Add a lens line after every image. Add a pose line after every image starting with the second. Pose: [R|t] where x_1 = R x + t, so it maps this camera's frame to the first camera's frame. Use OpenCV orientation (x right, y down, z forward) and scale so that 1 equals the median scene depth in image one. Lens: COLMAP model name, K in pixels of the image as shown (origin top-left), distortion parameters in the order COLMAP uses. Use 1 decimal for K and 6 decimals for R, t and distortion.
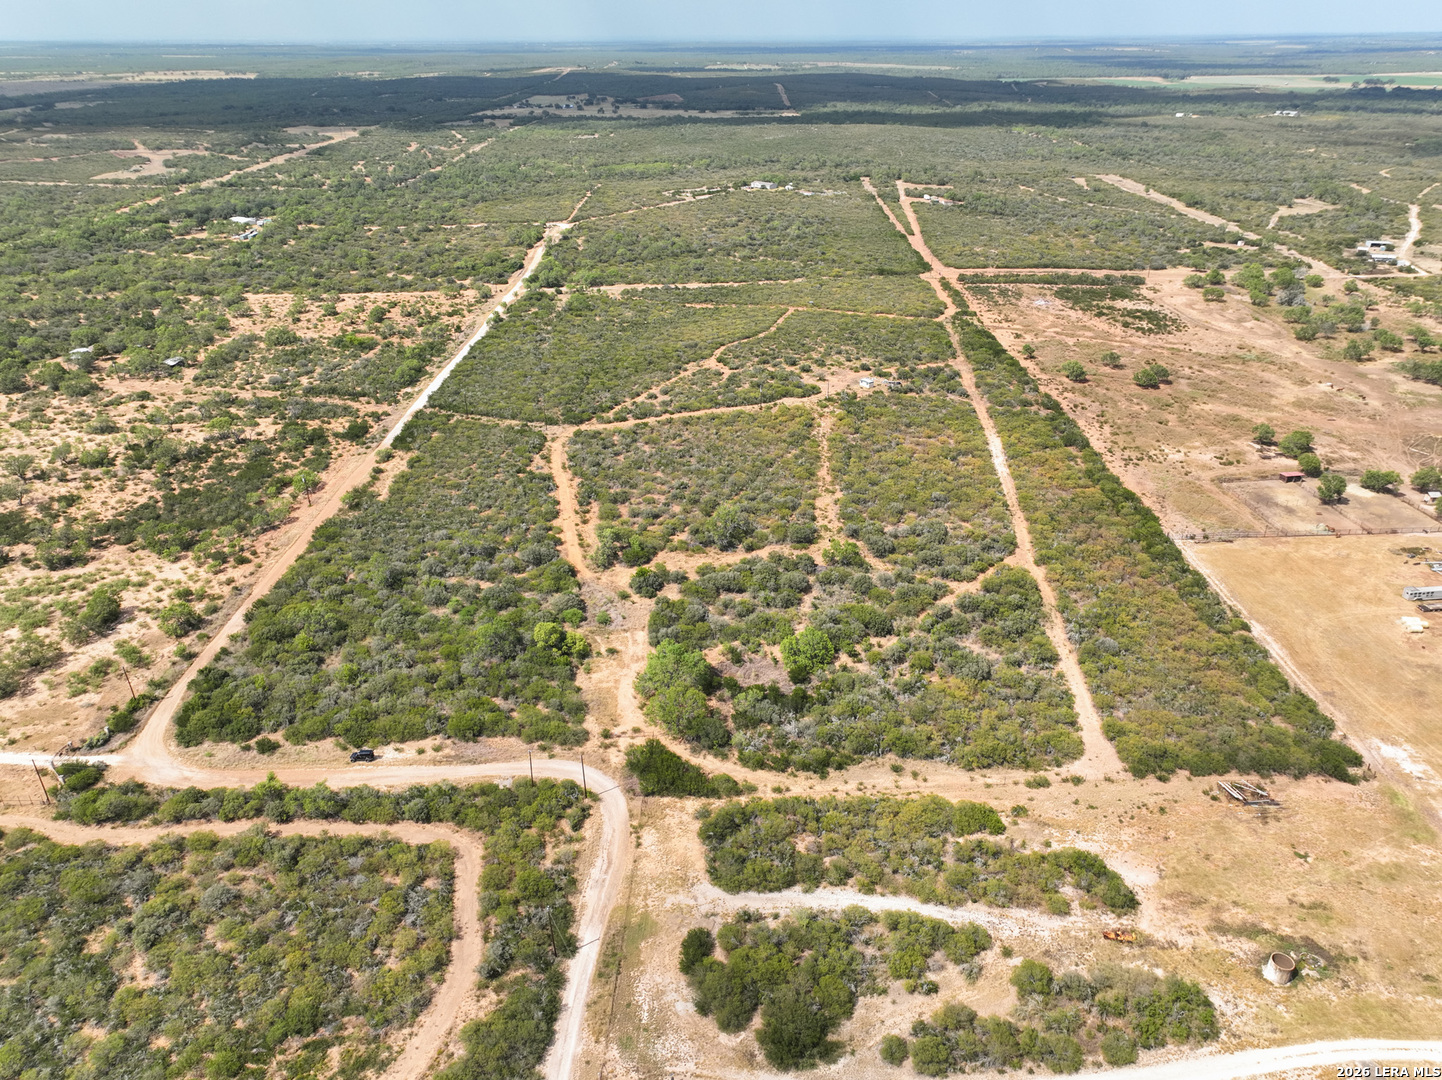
lens RADIAL K [[1013.6, 0, 719.4], [0, 1013.6, 539.2], [0, 0, 1]] dist [-0.006684, 0.025040]
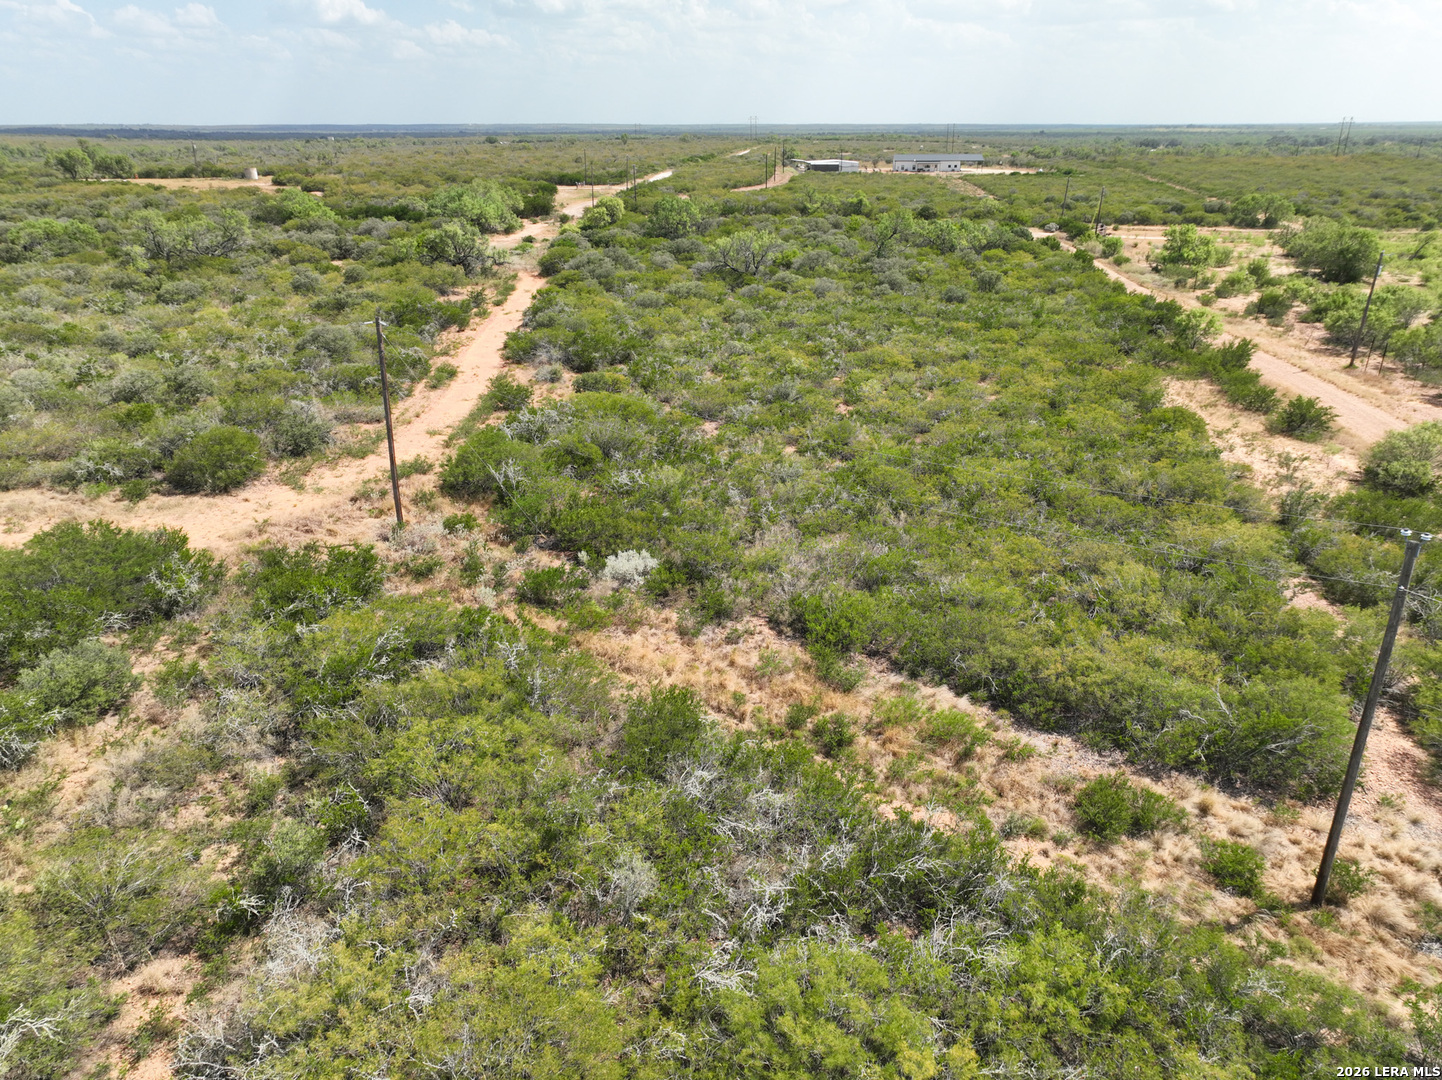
lens RADIAL K [[1013.6, 0, 725.1], [0, 1013.6, 543.4], [0, 0, 1]] dist [-0.006684, 0.025040]
pose [[-0.993424, -0.035158, 0.108964, -0.375344], [0.059222, 0.656709, 0.751816, -0.332856], [-0.097990, 0.753325, -0.650308, 1.802865]]
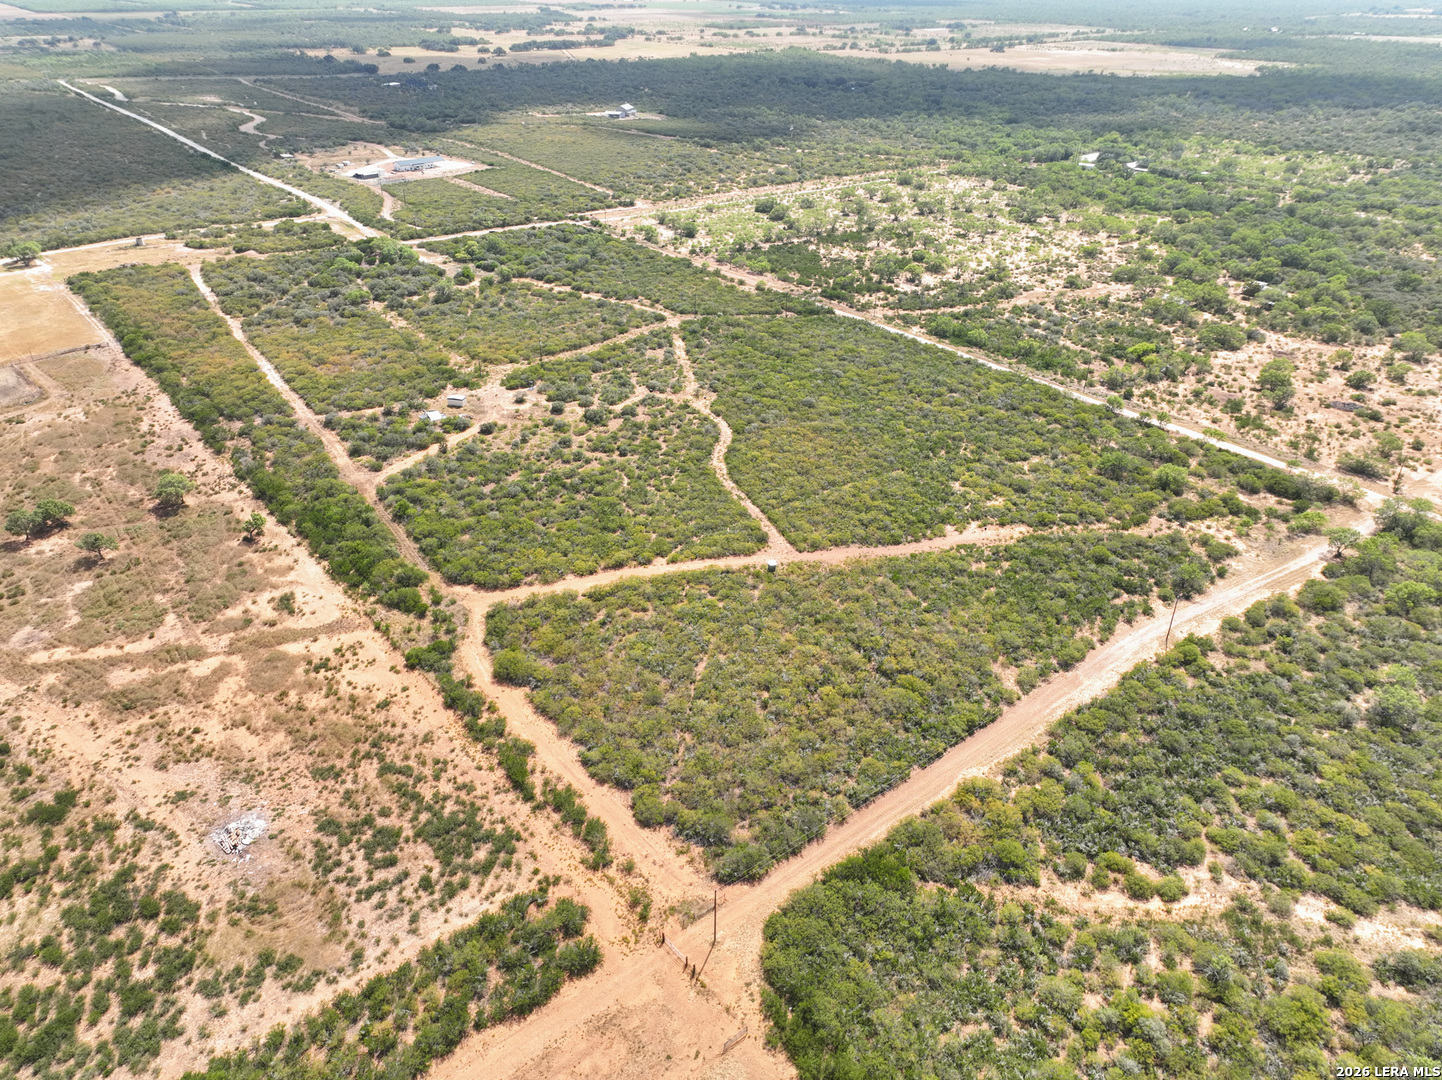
lens RADIAL K [[1013.6, 0, 721.4], [0, 1013.6, 545.2], [0, 0, 1]] dist [-0.006684, 0.025040]
pose [[-0.771211, 0.322595, -0.548786, 0.820913], [-0.286008, 0.594583, 0.751445, -1.329717], [0.568711, 0.736480, -0.366284, 2.676930]]
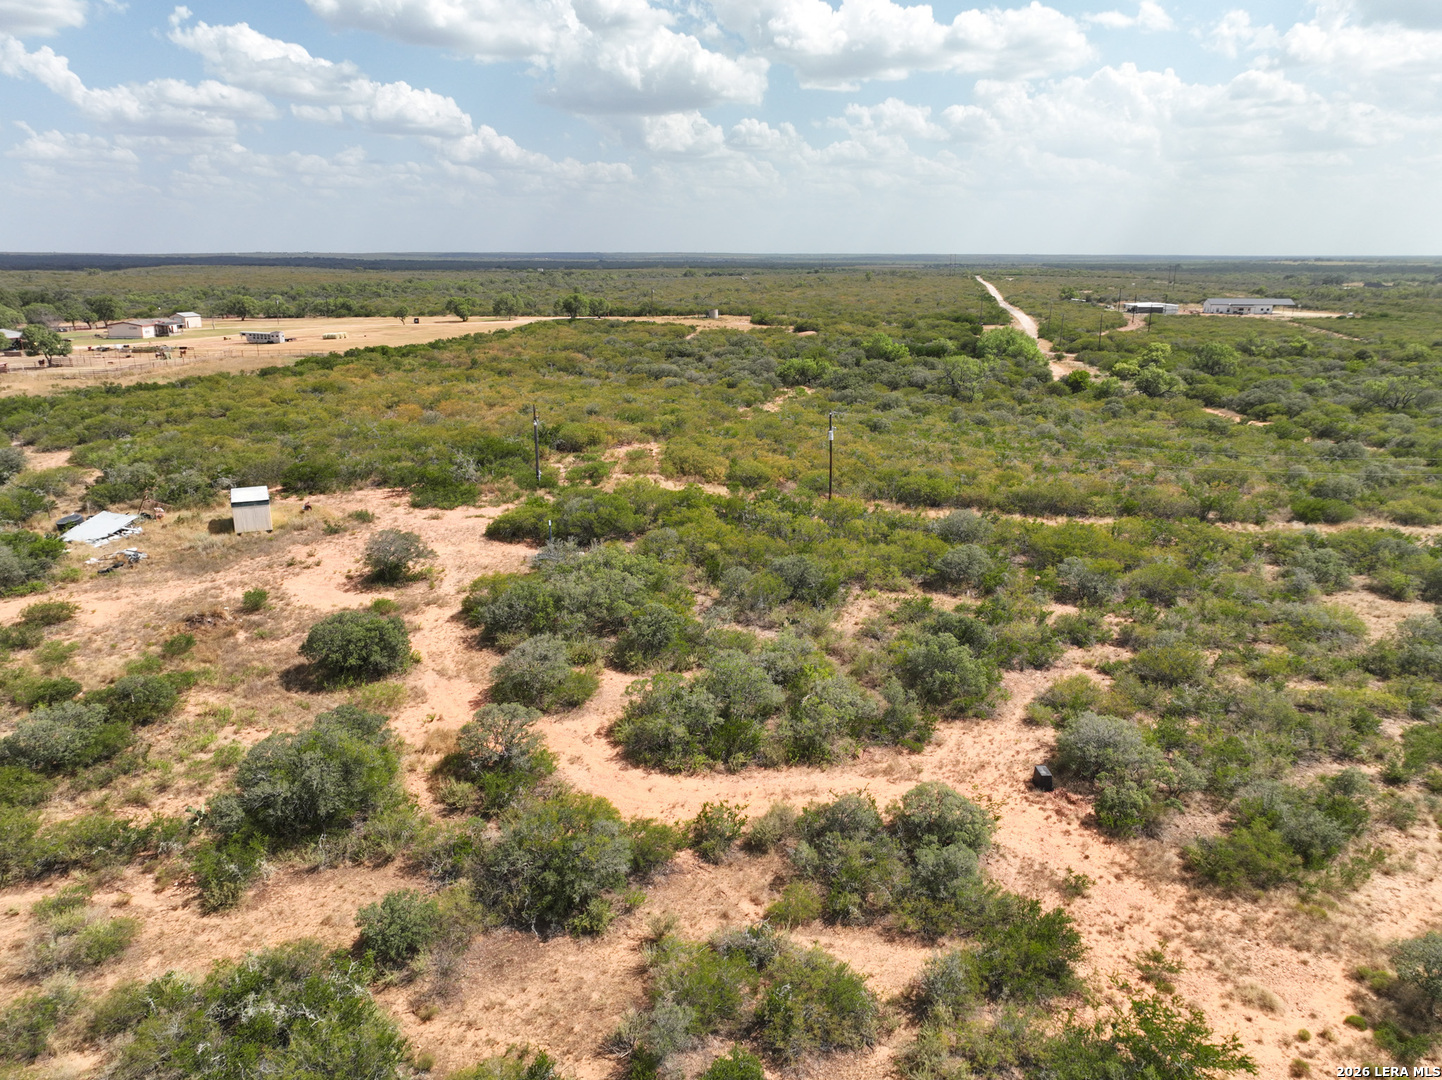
lens RADIAL K [[1013.6, 0, 717.8], [0, 1013.6, 537.3], [0, 0, 1]] dist [-0.006684, 0.025040]
pose [[-0.977047, -0.052812, 0.206375, 0.030668], [0.099508, 0.743445, 0.661354, -0.484931], [-0.188356, 0.666709, -0.721125, 2.025688]]
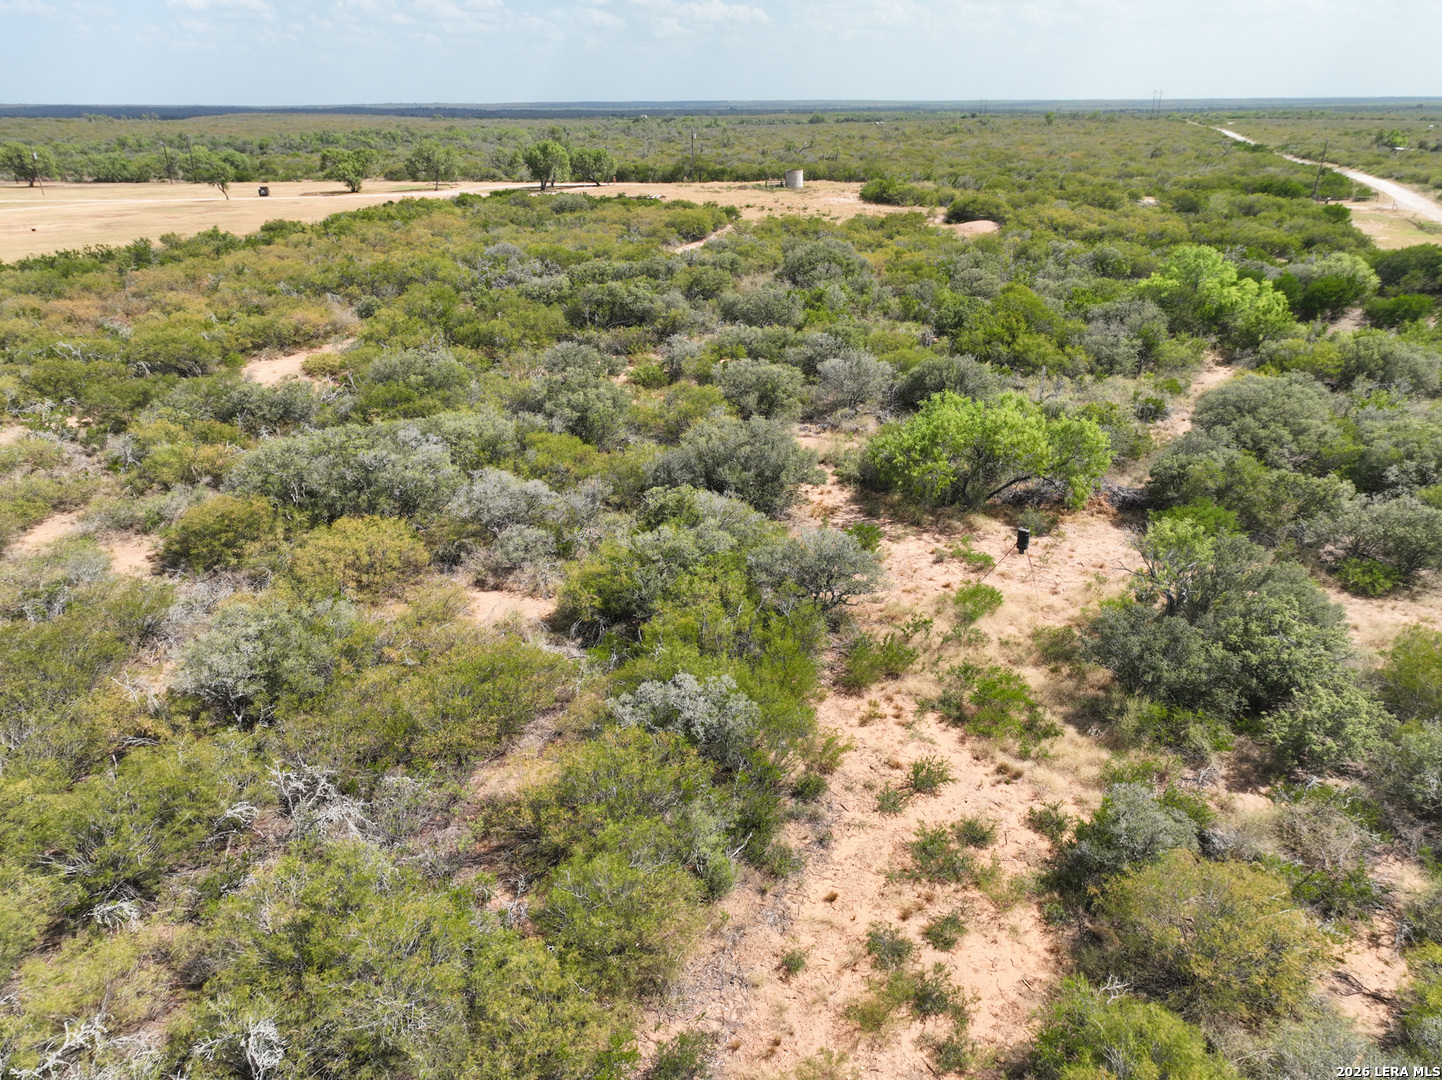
lens RADIAL K [[1013.6, 0, 719.2], [0, 1013.6, 537.2], [0, 0, 1]] dist [-0.006684, 0.025040]
pose [[-0.941475, -0.123293, 0.313725, 0.135337], [0.160249, 0.655101, 0.738351, -0.147231], [-0.296555, 0.745413, -0.597004, 1.417692]]
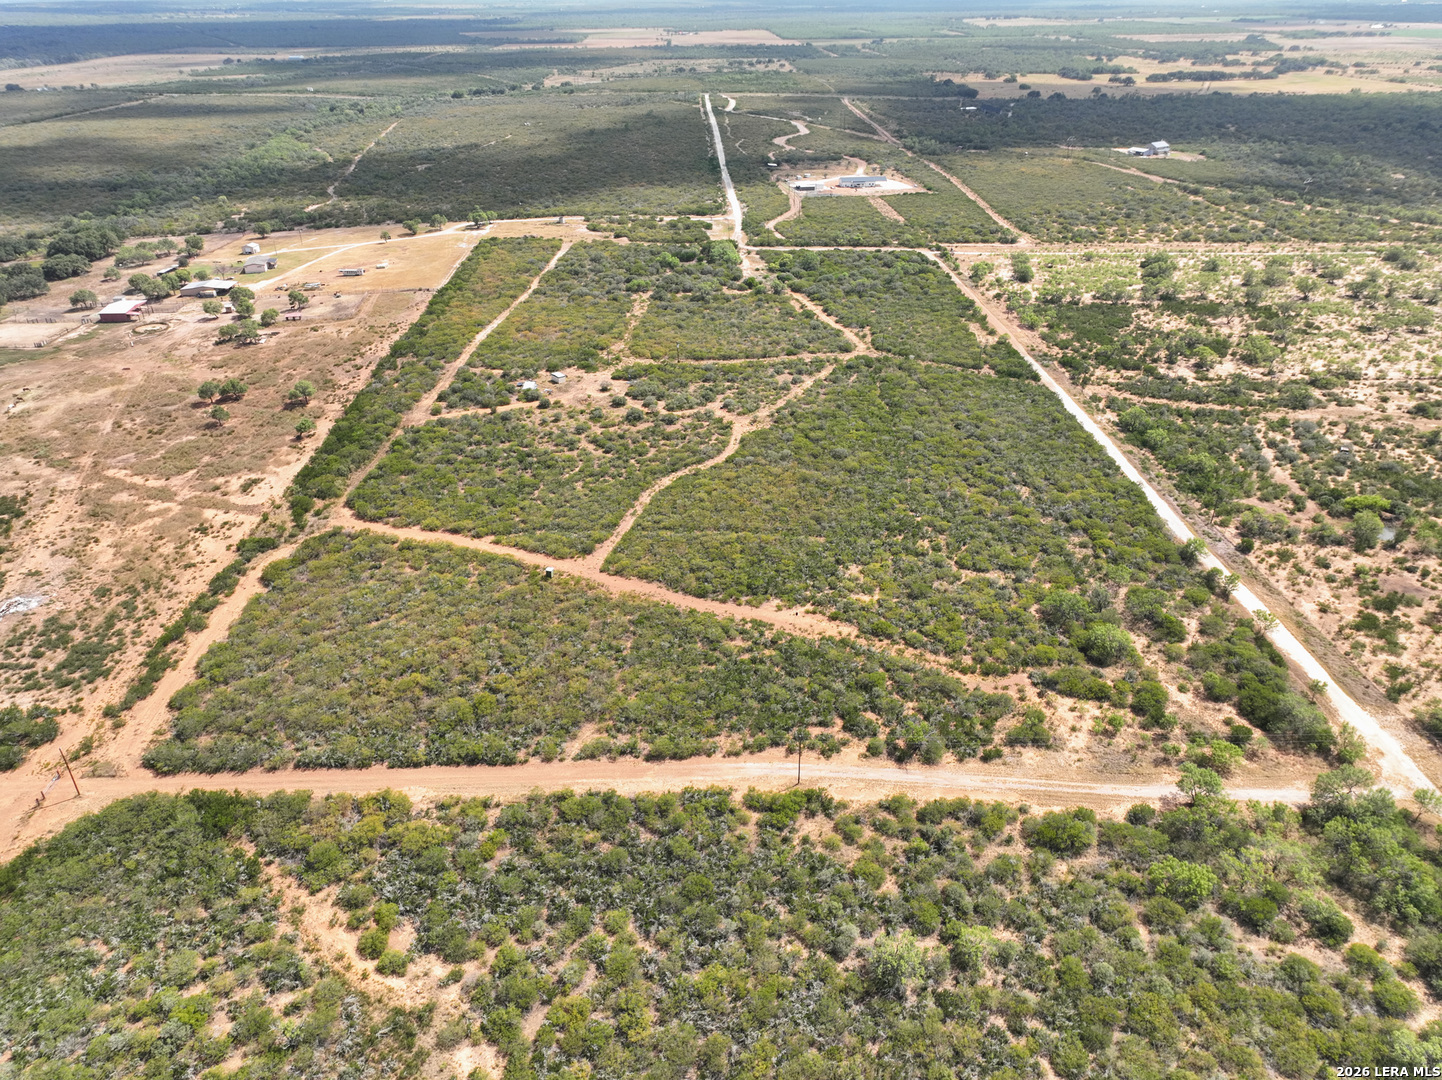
lens RADIAL K [[1013.6, 0, 718.6], [0, 1013.6, 541.0], [0, 0, 1]] dist [-0.006684, 0.025040]
pose [[-0.999058, 0.033326, -0.027778, 0.060747], [-0.003955, 0.567636, 0.823270, -1.454672], [0.043204, 0.822605, -0.566969, 2.932784]]
